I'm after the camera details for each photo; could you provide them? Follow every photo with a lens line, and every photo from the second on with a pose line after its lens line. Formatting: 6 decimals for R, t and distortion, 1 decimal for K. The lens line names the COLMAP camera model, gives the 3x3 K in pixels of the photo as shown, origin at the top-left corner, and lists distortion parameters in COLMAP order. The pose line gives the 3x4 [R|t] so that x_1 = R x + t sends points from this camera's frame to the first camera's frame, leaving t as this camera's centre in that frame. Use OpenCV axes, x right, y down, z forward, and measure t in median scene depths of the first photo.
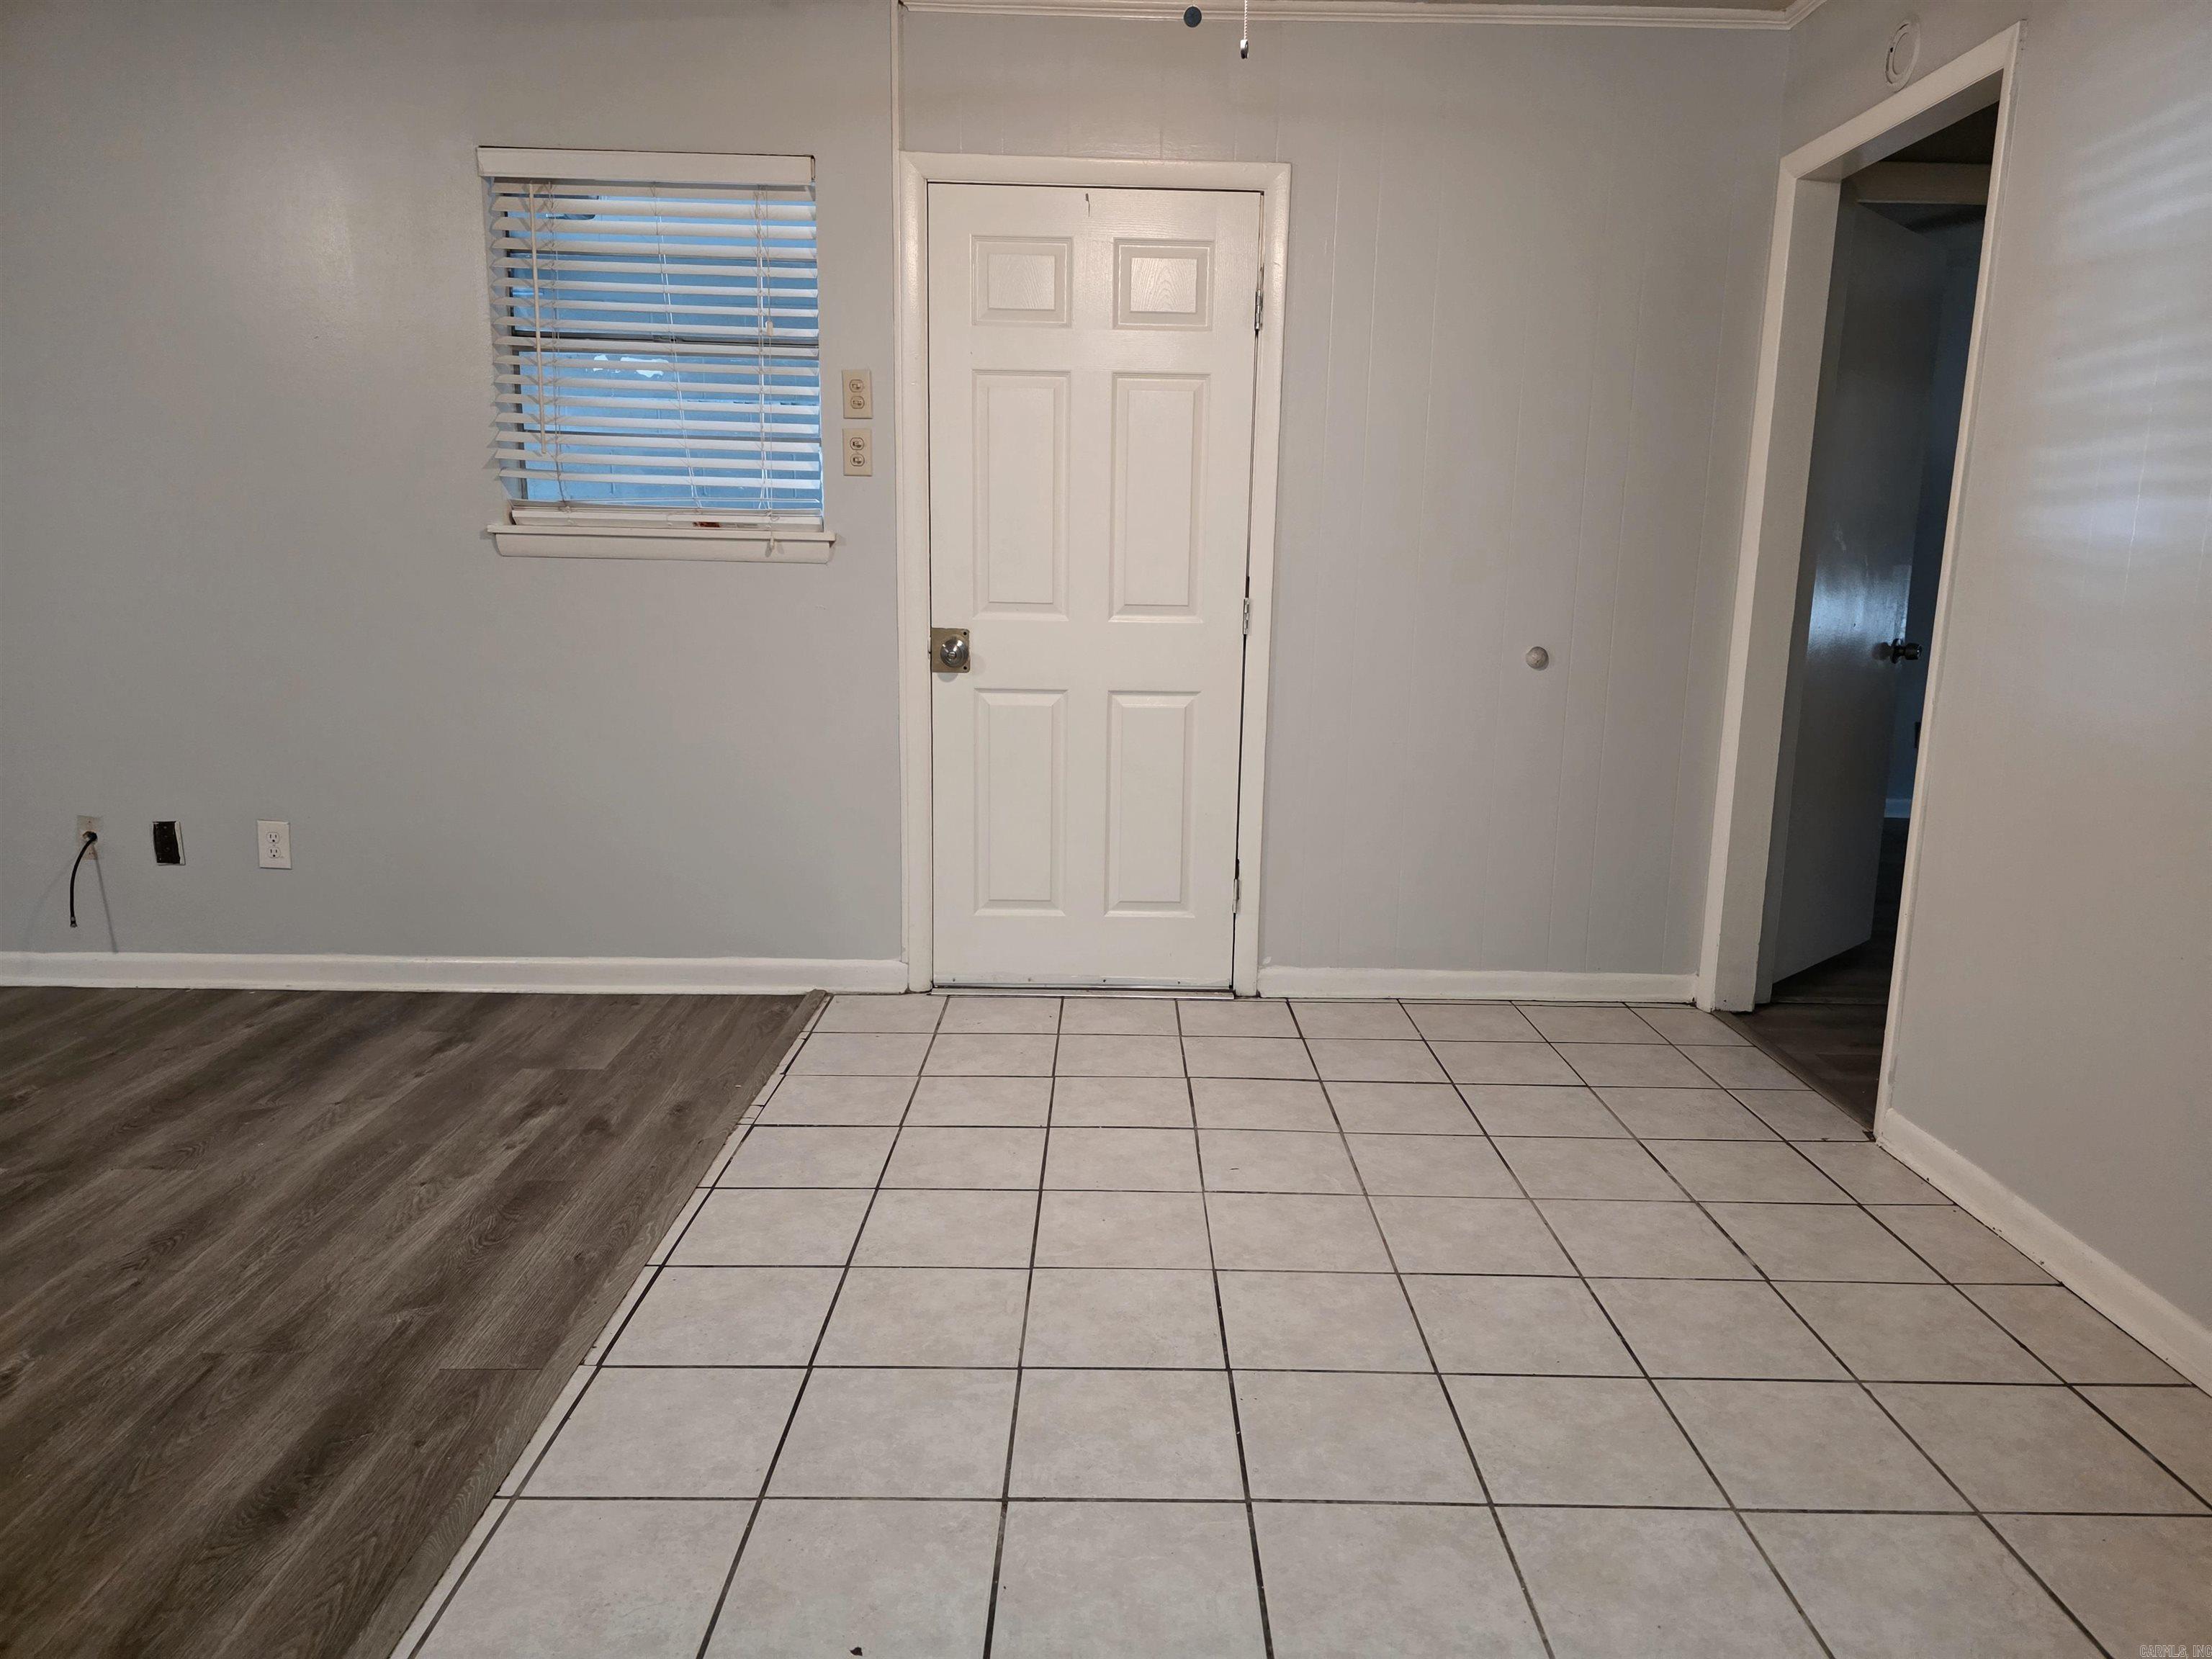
lens RADIAL K [[1503.6, 0, 1104.9], [0, 1503.6, 823.3], [0, 0, 1]] dist [0.051876, -0.029802]
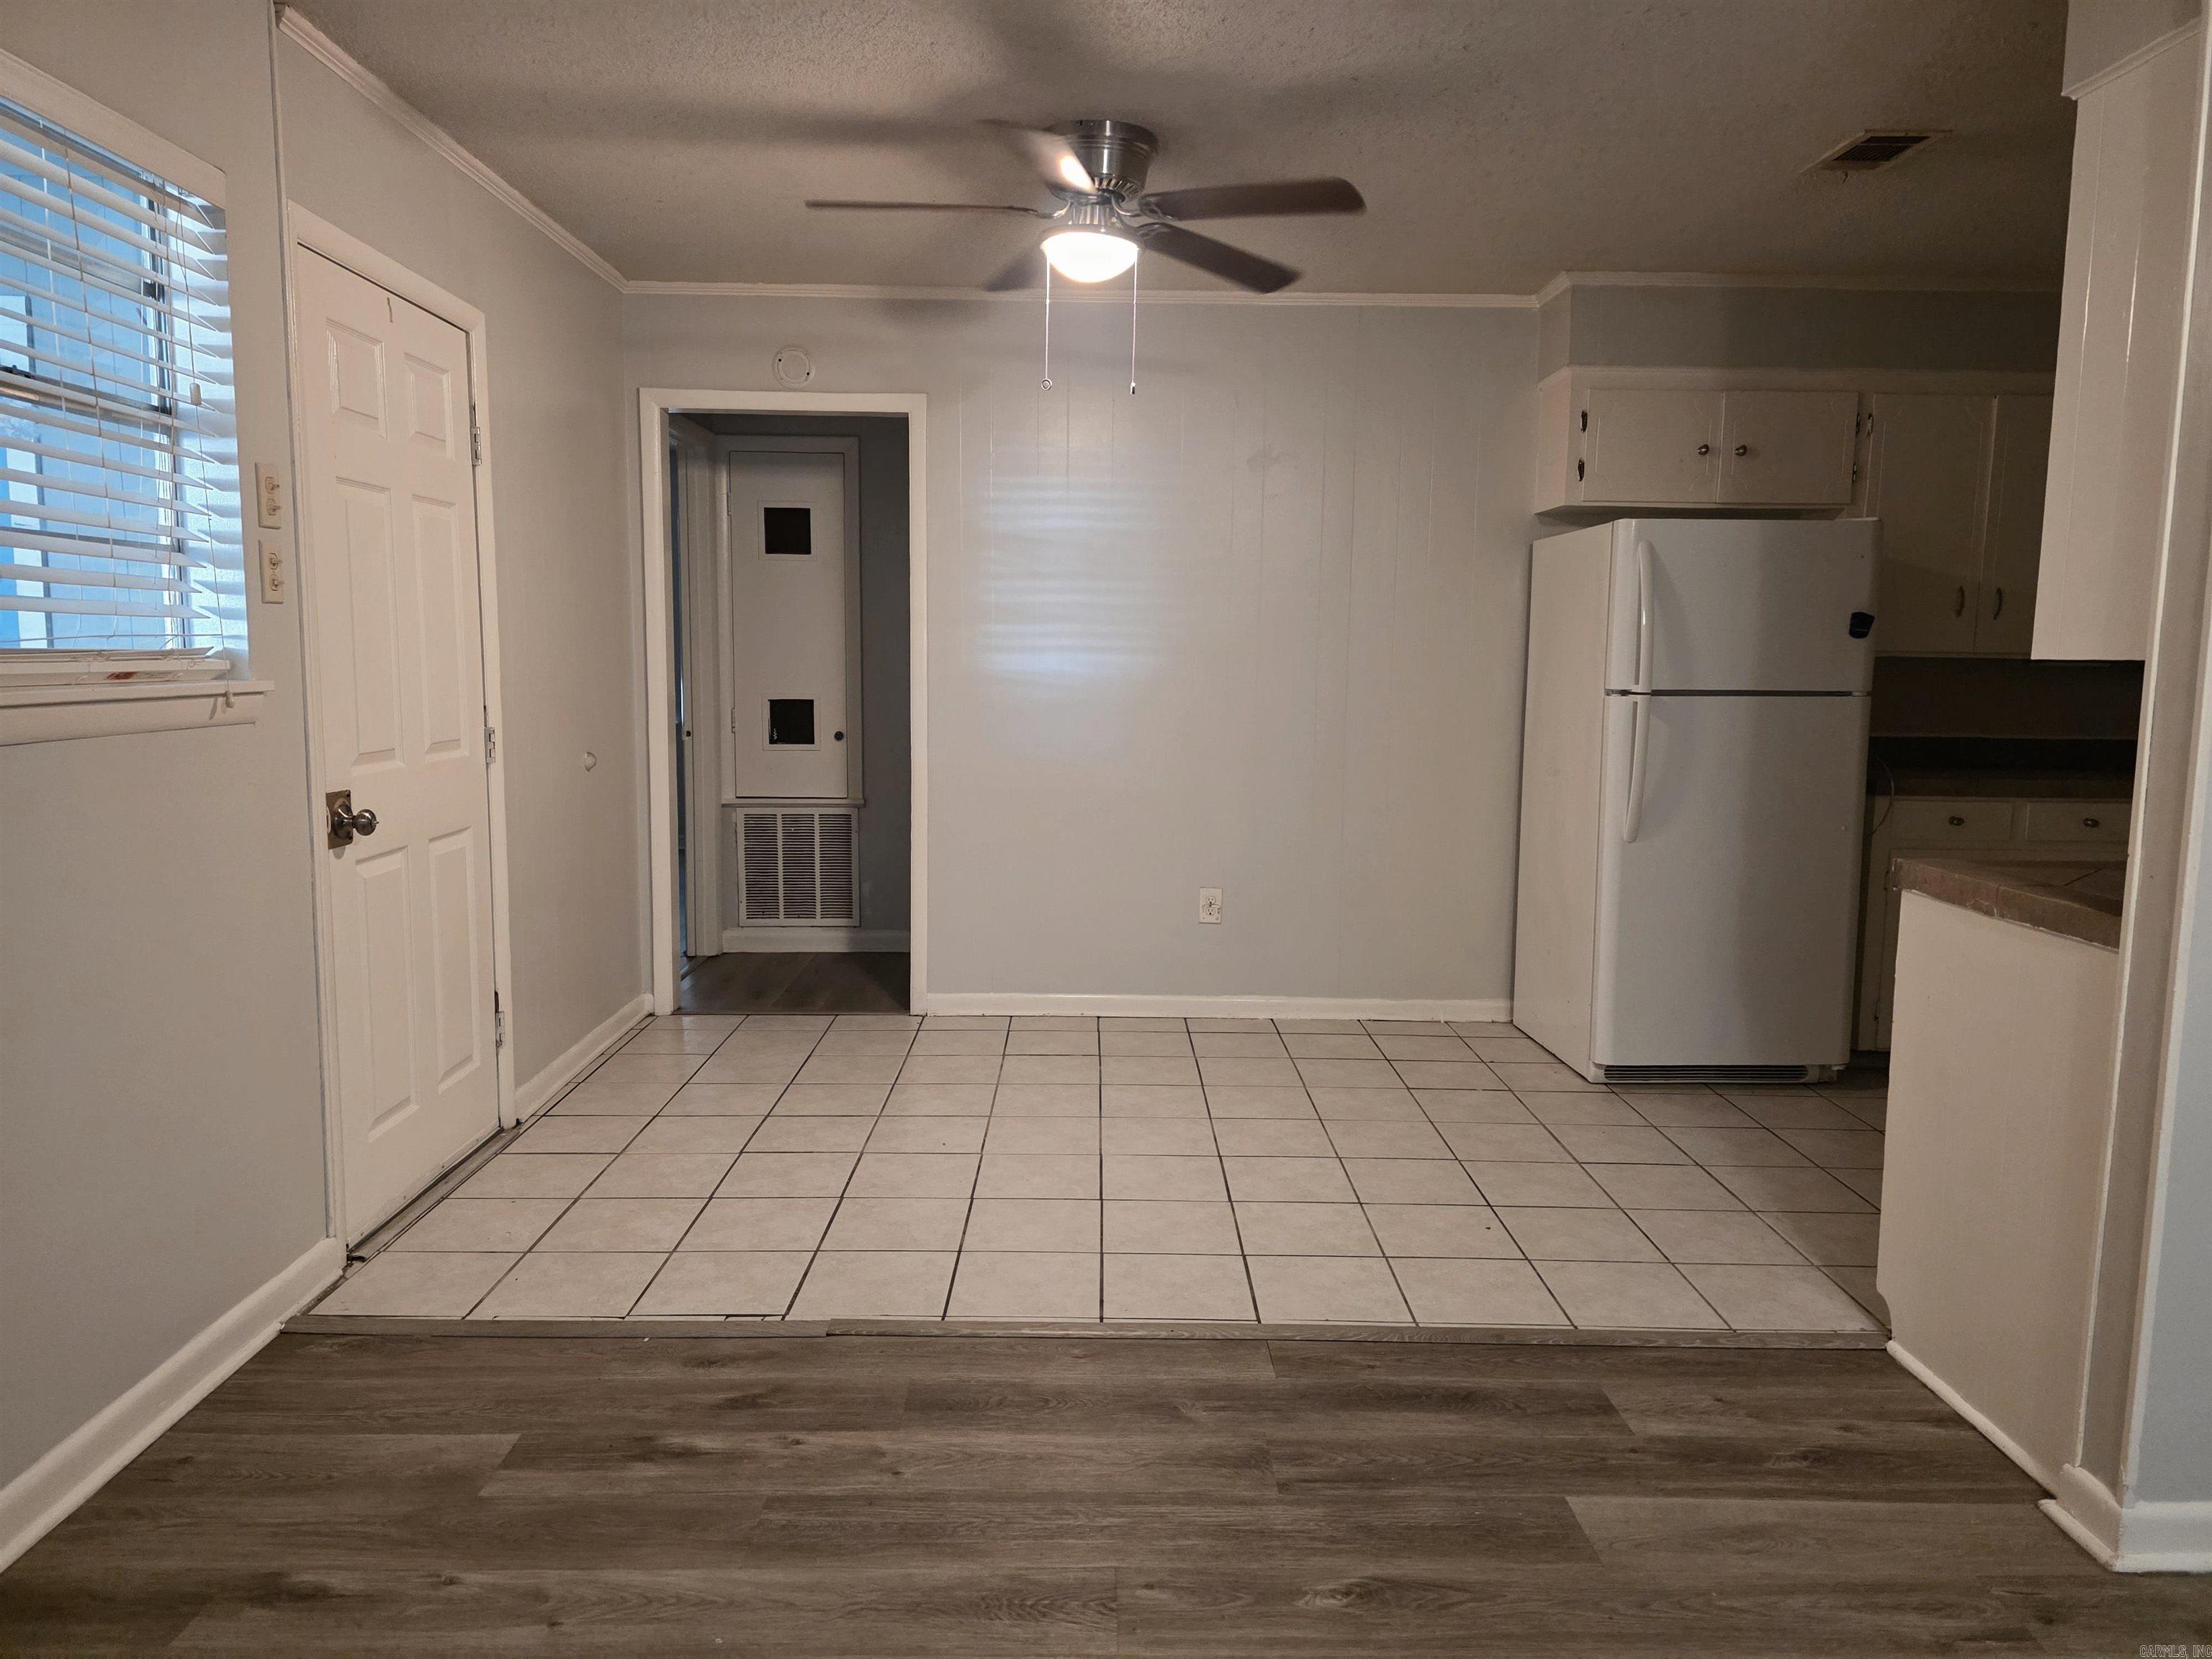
lens RADIAL K [[1503.6, 0, 1105.2], [0, 1503.6, 829.9], [0, 0, 1]] dist [0.051876, -0.029802]
pose [[-0.017472, -0.136377, 0.990503, -1.204839], [0.162096, 0.977162, 0.137400, -0.205748], [-0.986620, 0.162957, 0.005033, 0.798176]]
